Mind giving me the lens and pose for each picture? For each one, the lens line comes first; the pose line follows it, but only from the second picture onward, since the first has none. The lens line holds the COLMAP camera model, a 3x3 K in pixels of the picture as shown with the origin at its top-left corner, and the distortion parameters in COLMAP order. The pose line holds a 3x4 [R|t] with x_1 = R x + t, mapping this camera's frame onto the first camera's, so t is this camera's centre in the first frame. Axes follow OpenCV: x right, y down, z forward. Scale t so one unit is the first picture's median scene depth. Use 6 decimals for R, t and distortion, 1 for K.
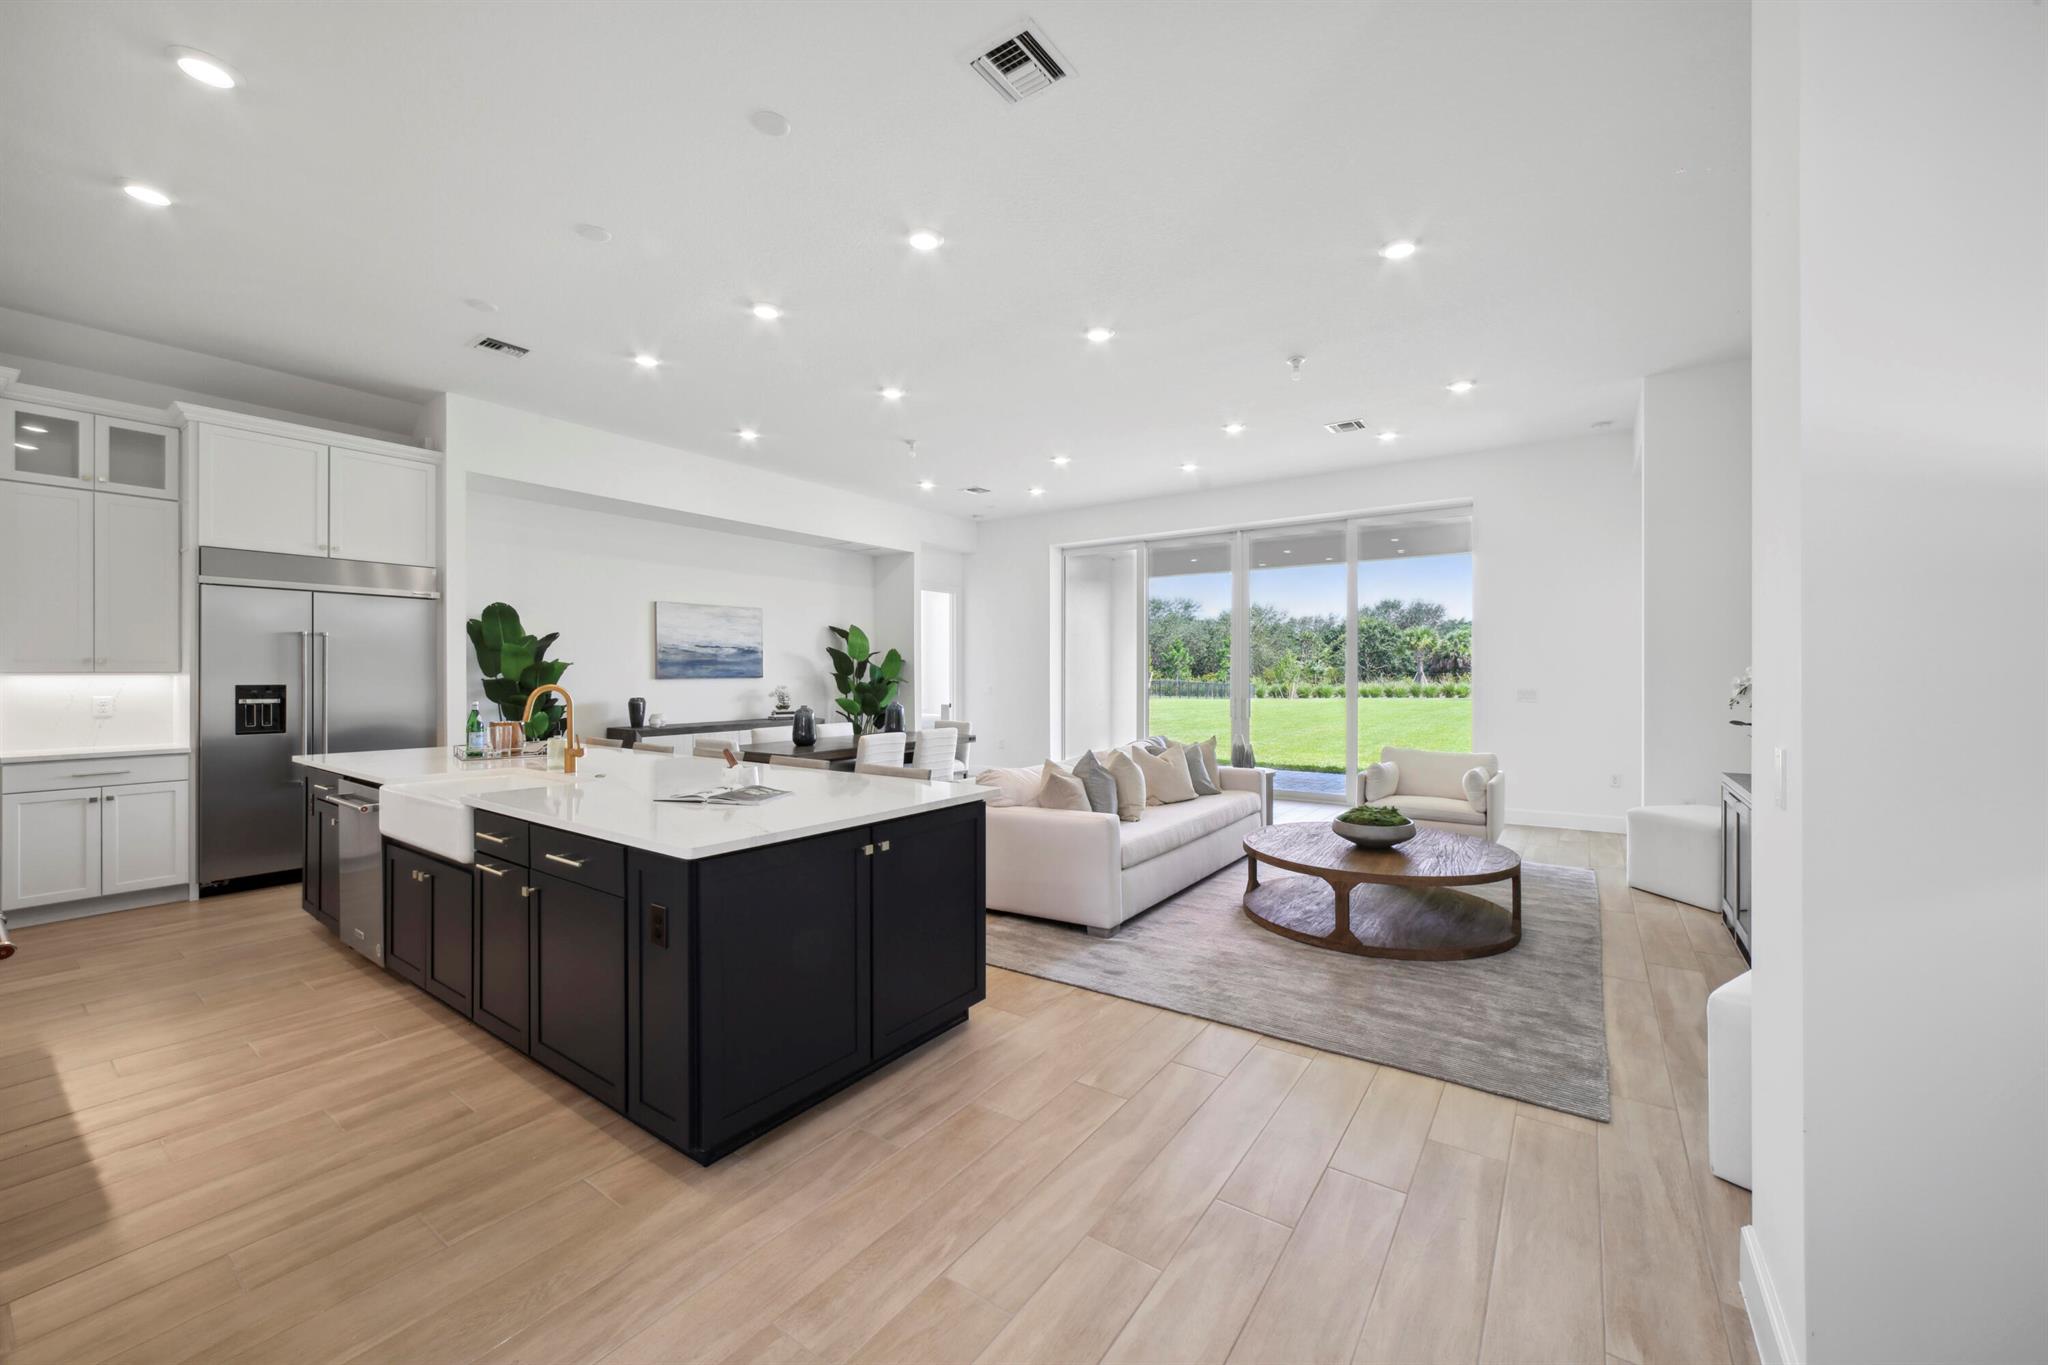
lens RADIAL K [[842.2, 0, 1045.6], [0, 842.2, 681.9], [0, 0, 1]] dist [-0.001037, -0.000002]
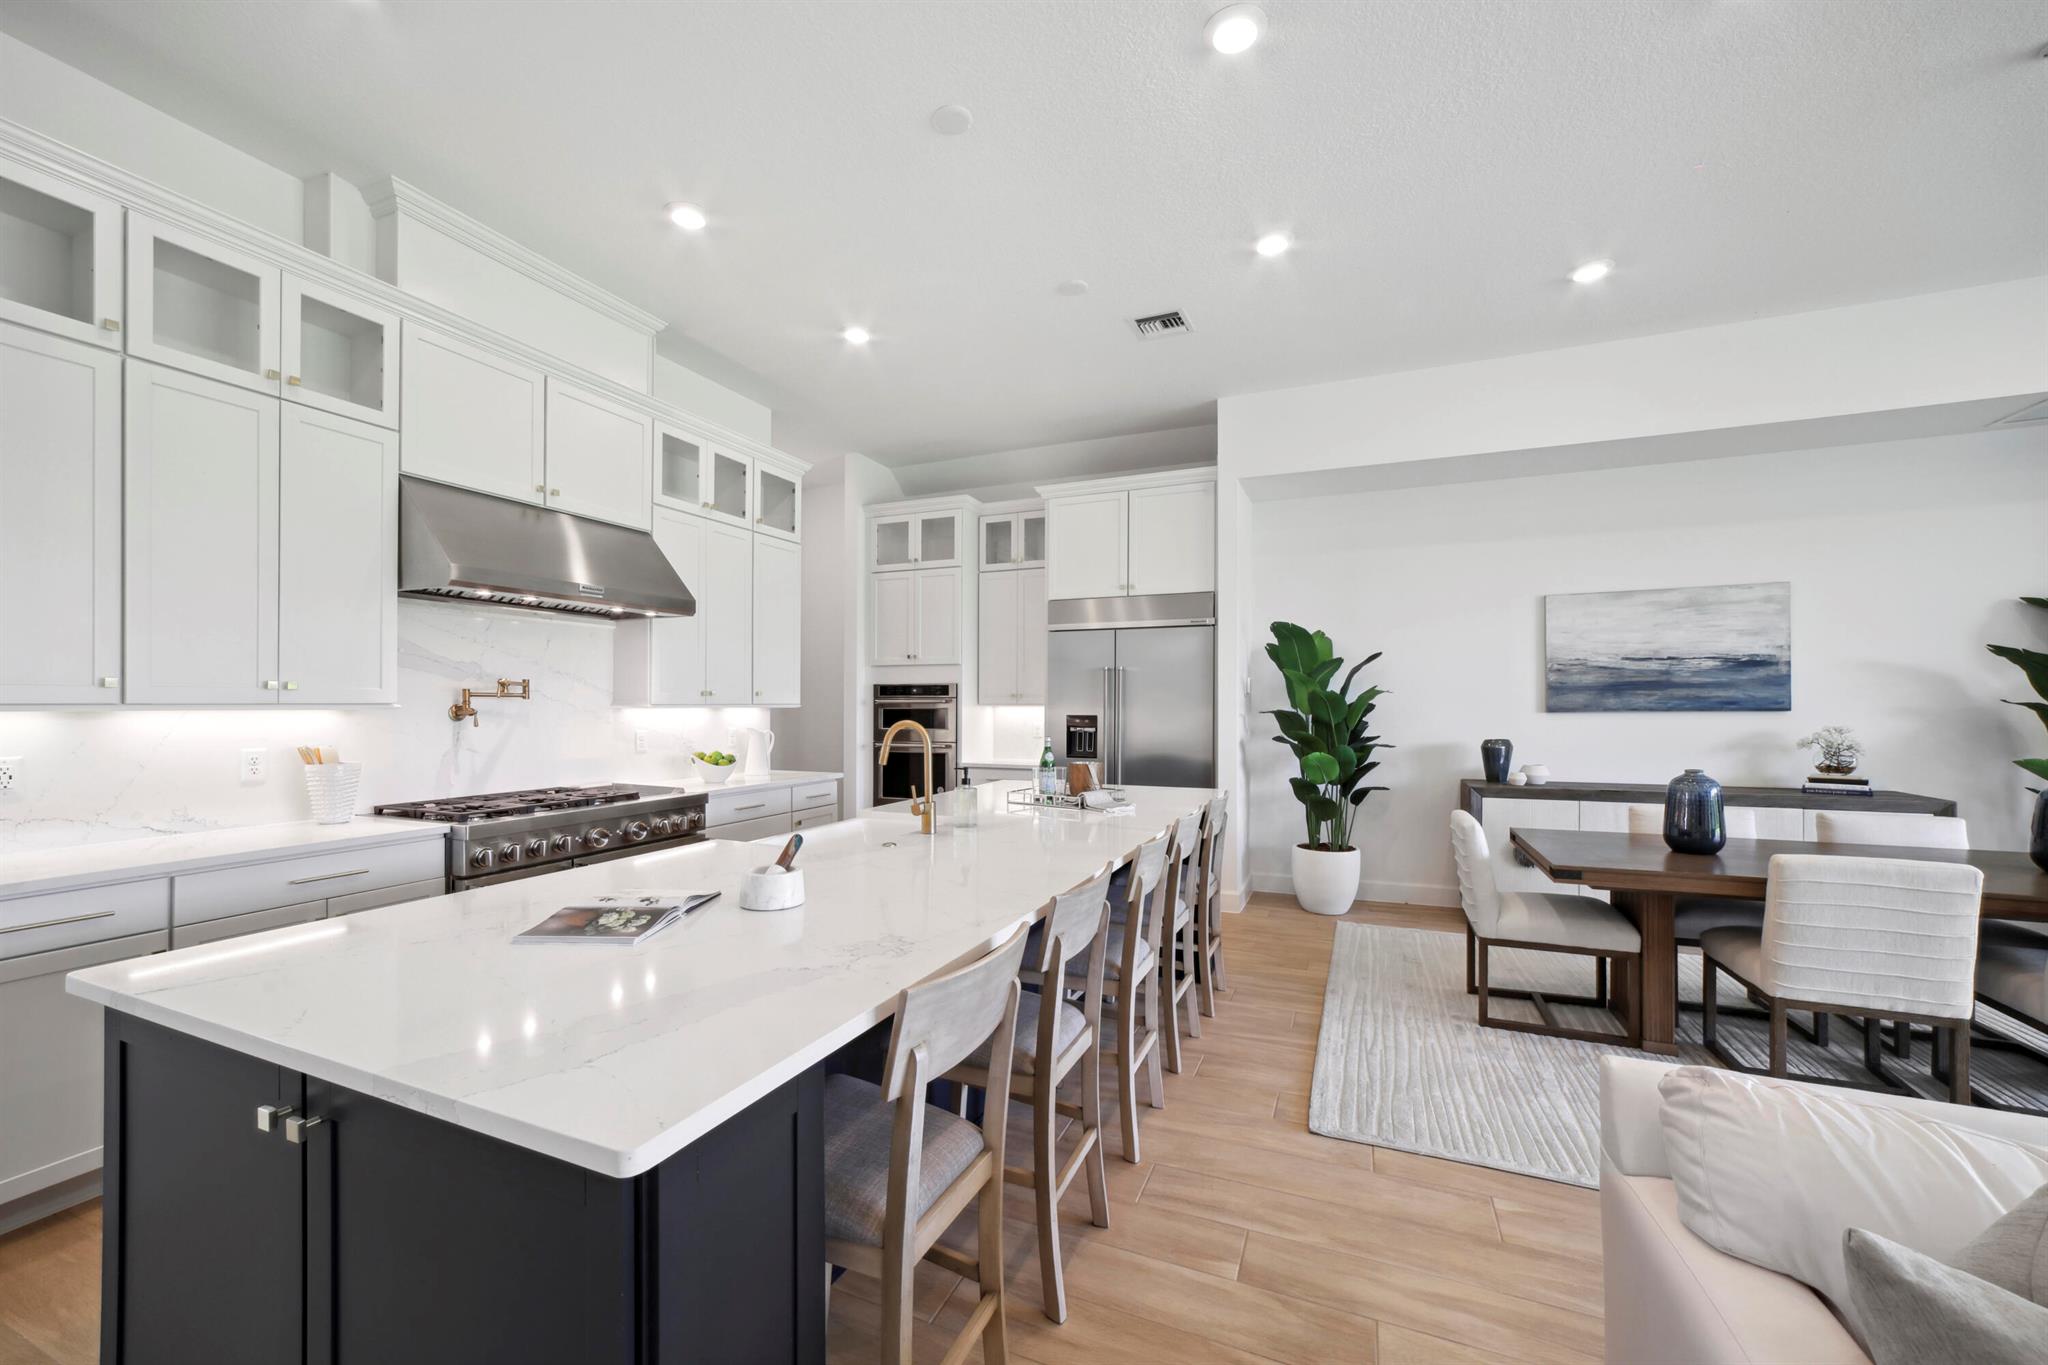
lens RADIAL K [[815.4, 0, 1024.0], [0, 815.4, 702.5], [0, 0, 1]] dist [0.023427, 0.000704]
pose [[0.196786, 0.001363, -0.980445, 0.089058], [-0.005786, 0.999983, 0.000229, -0.007963], [0.980429, 0.005627, 0.196791, 0.432167]]
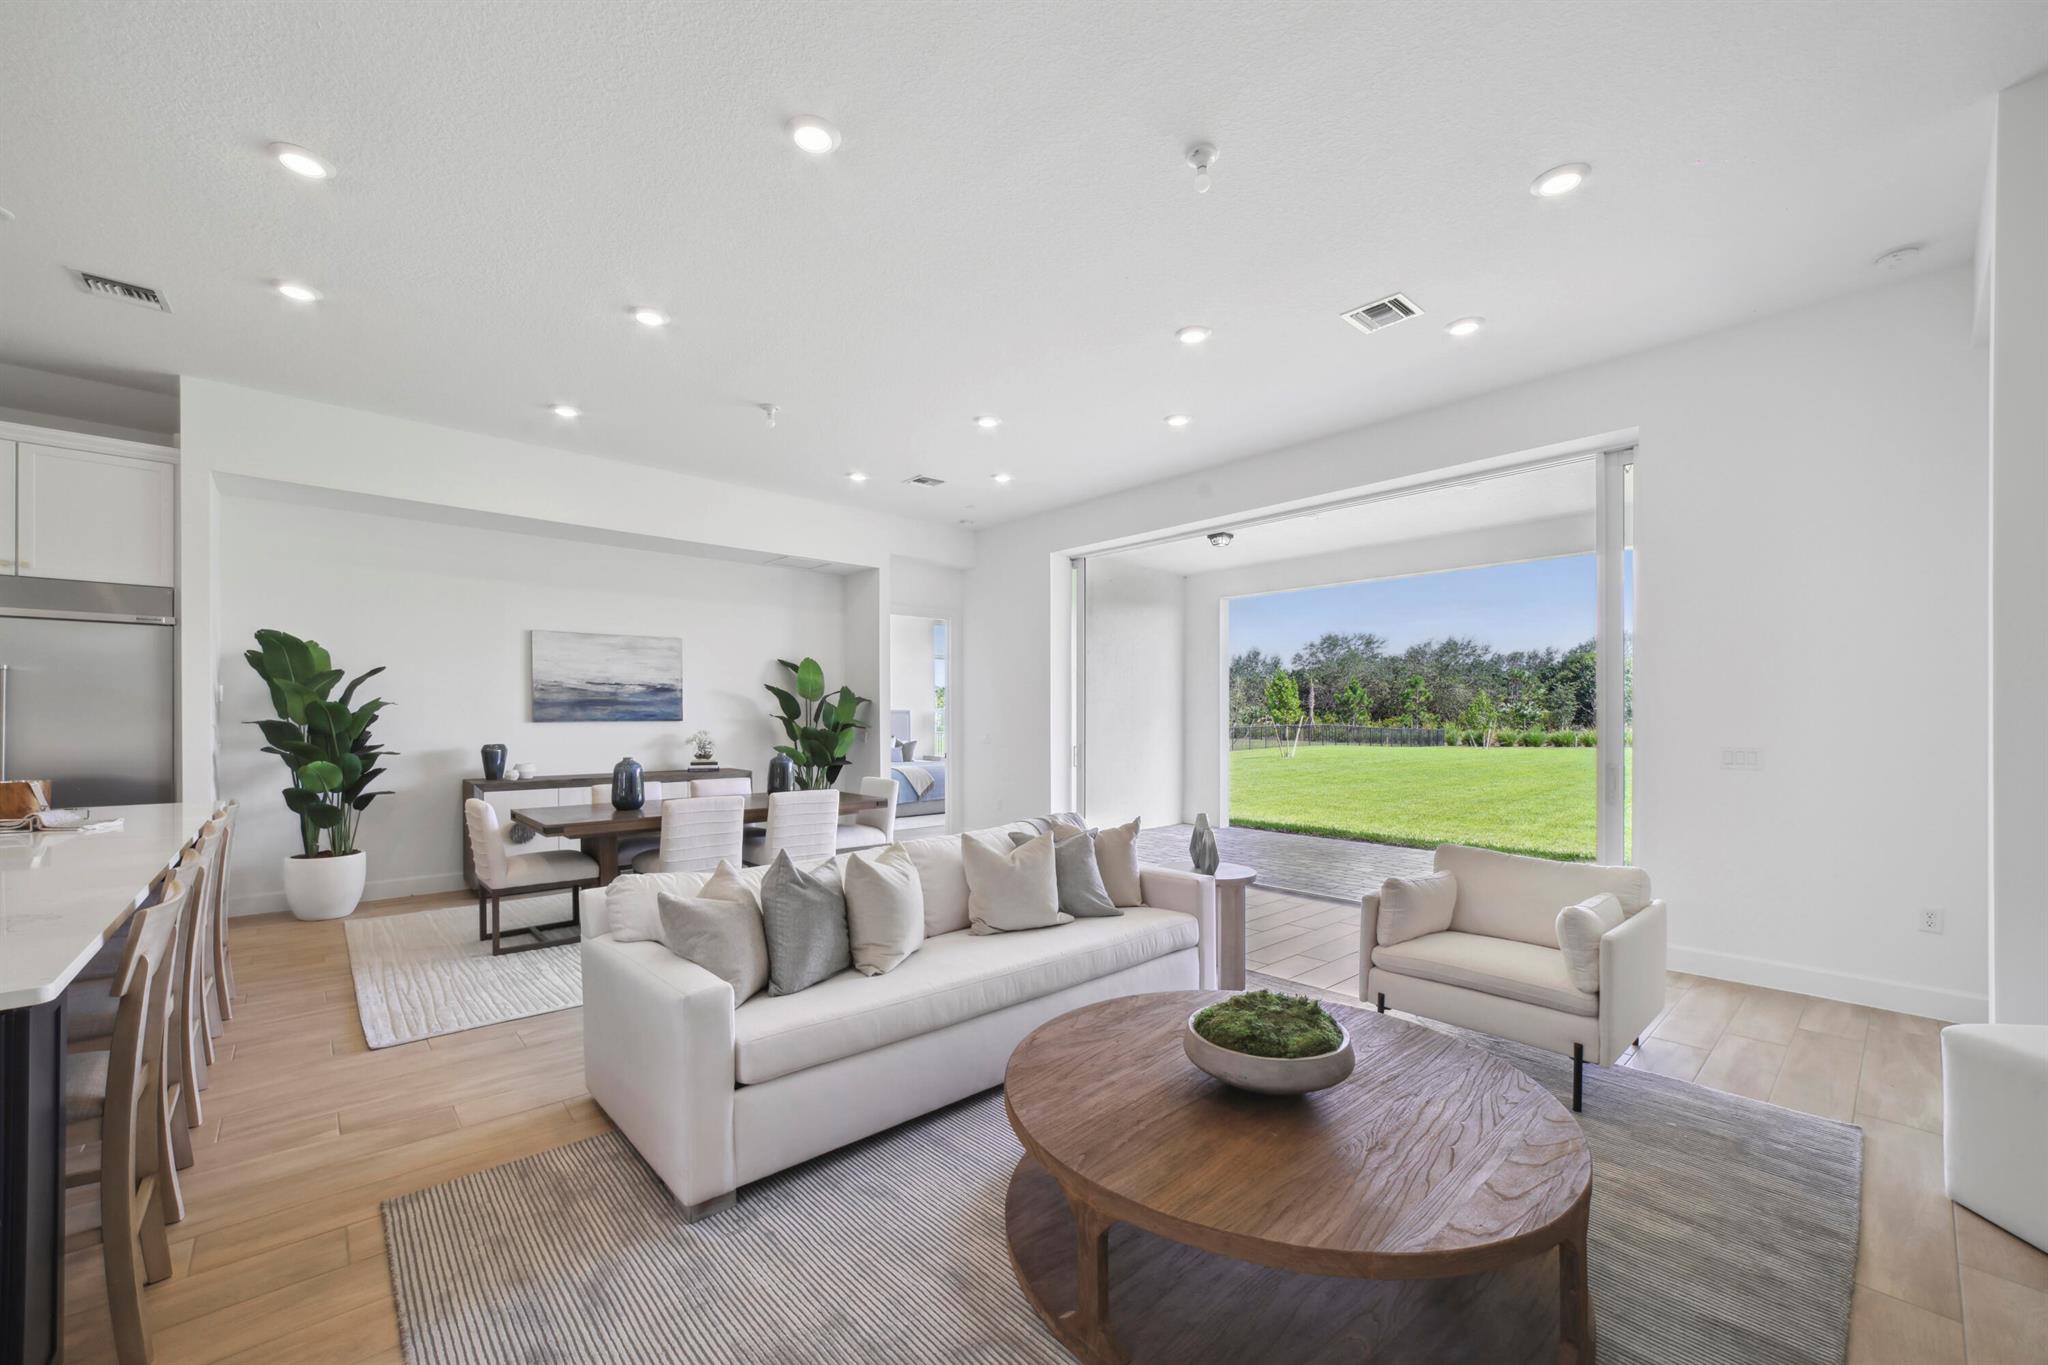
lens RADIAL K [[833.7, 0, 1031.8], [0, 833.7, 722.4], [0, 0, 1]] dist [-0.000076, 0.000084]
pose [[0.969200, 0.005439, -0.246214, 0.213963], [-0.006108, 0.999979, -0.001954, -0.004059], [0.246198, 0.003398, 0.969214, 0.288832]]
